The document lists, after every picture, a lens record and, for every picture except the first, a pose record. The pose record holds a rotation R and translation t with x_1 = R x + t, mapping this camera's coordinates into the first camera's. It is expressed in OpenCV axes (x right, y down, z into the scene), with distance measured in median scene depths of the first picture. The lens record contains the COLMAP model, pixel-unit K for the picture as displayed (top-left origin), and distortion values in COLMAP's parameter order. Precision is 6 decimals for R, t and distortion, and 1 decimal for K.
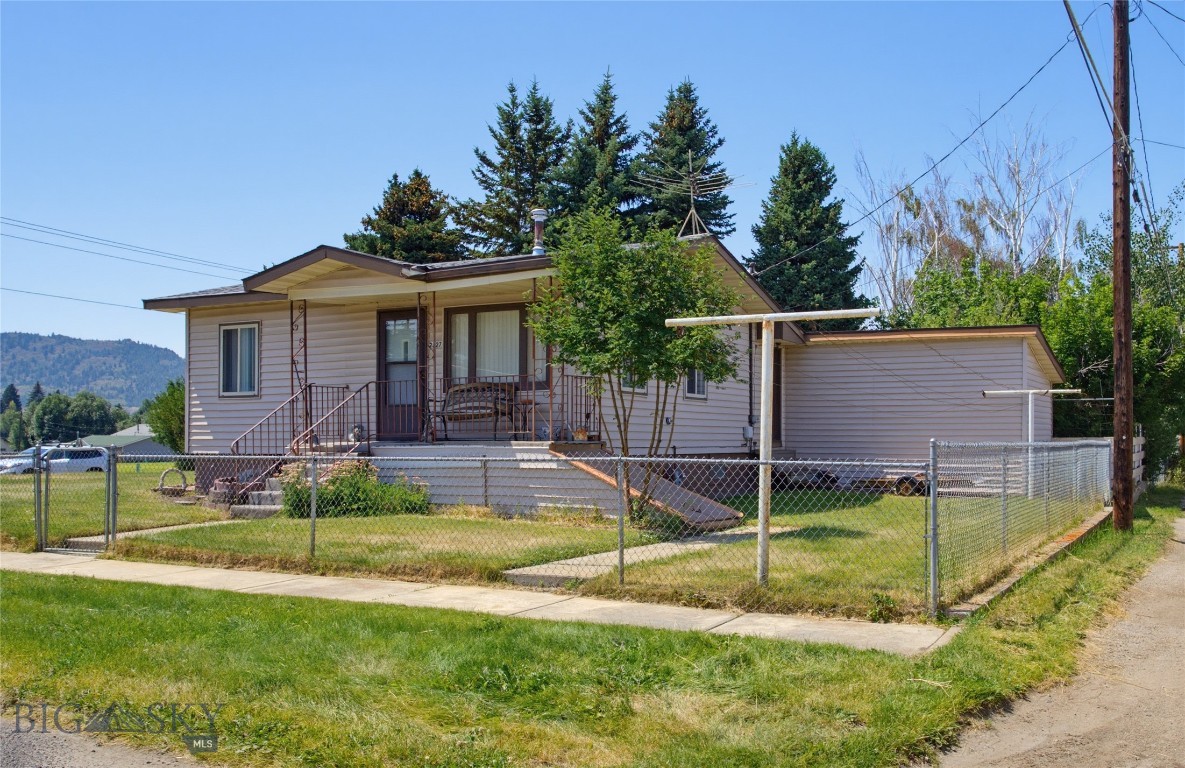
lens RADIAL K [[1027.6, 0, 592.5], [0, 1027.6, 384.0], [0, 0, 1]] dist [-0.003470, -0.004652]
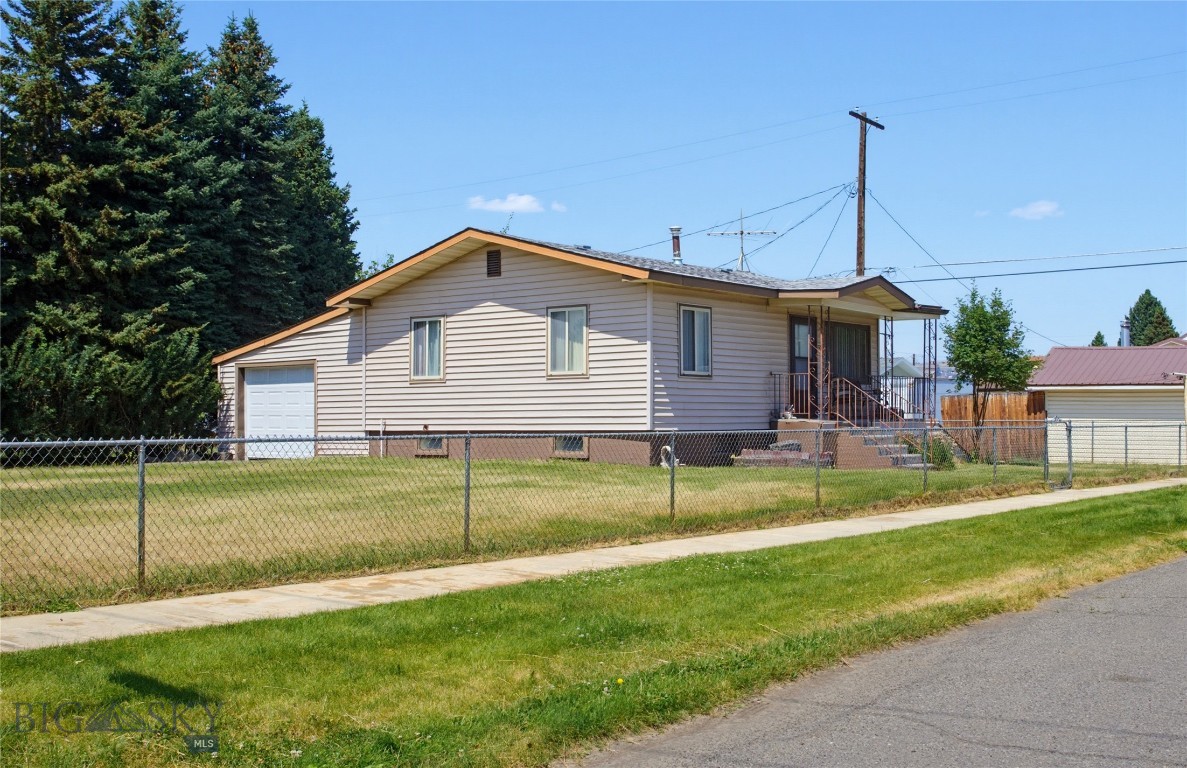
lens RADIAL K [[1304.9, 0, 593.5], [0, 1304.9, 384.0], [0, 0, 1]] dist [-0.004686, -0.003590]
pose [[0.197141, 0.027903, 0.979978, -1.692288], [-0.047124, 0.998709, -0.018956, 0.051609], [-0.979242, -0.042443, 0.198201, 0.843812]]
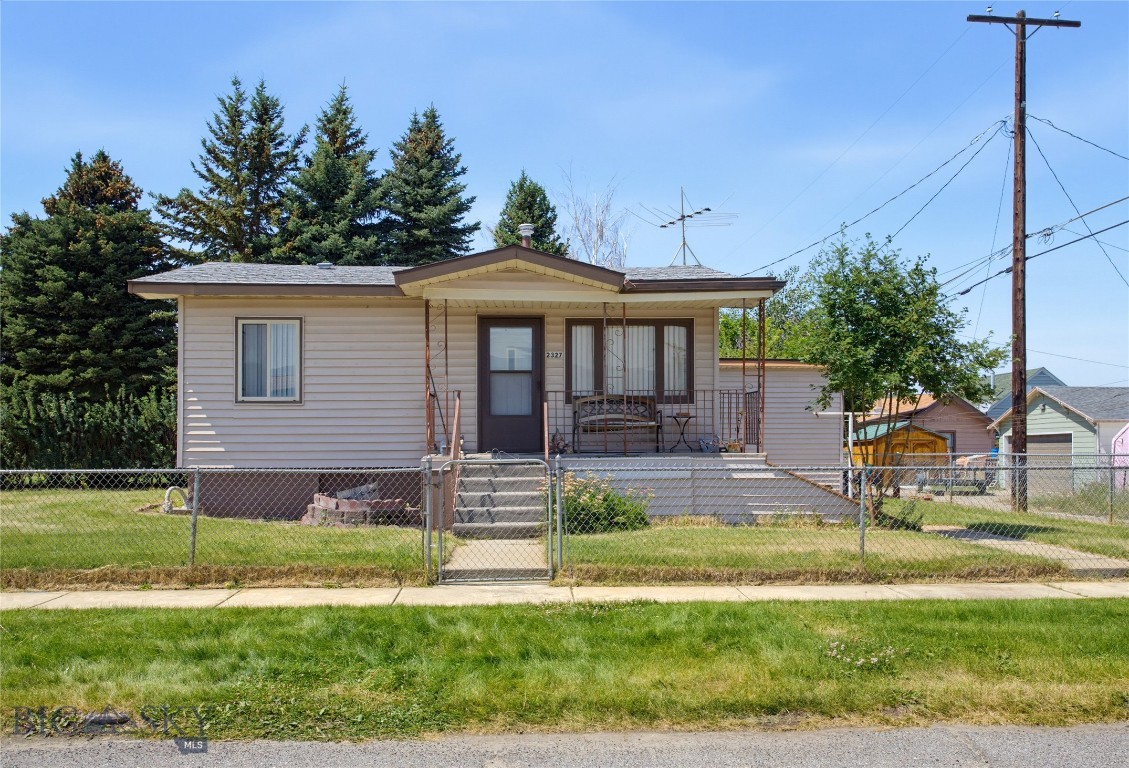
lens RADIAL K [[946.6, 0, 564.6], [0, 946.6, 428.7], [0, 0, 1]] dist [-0.019867, -0.002033]
pose [[0.869894, 0.010055, 0.493136, -0.525334], [-0.025556, 0.999368, 0.024703, 0.008581], [-0.492576, -0.034092, 0.869602, 0.179016]]
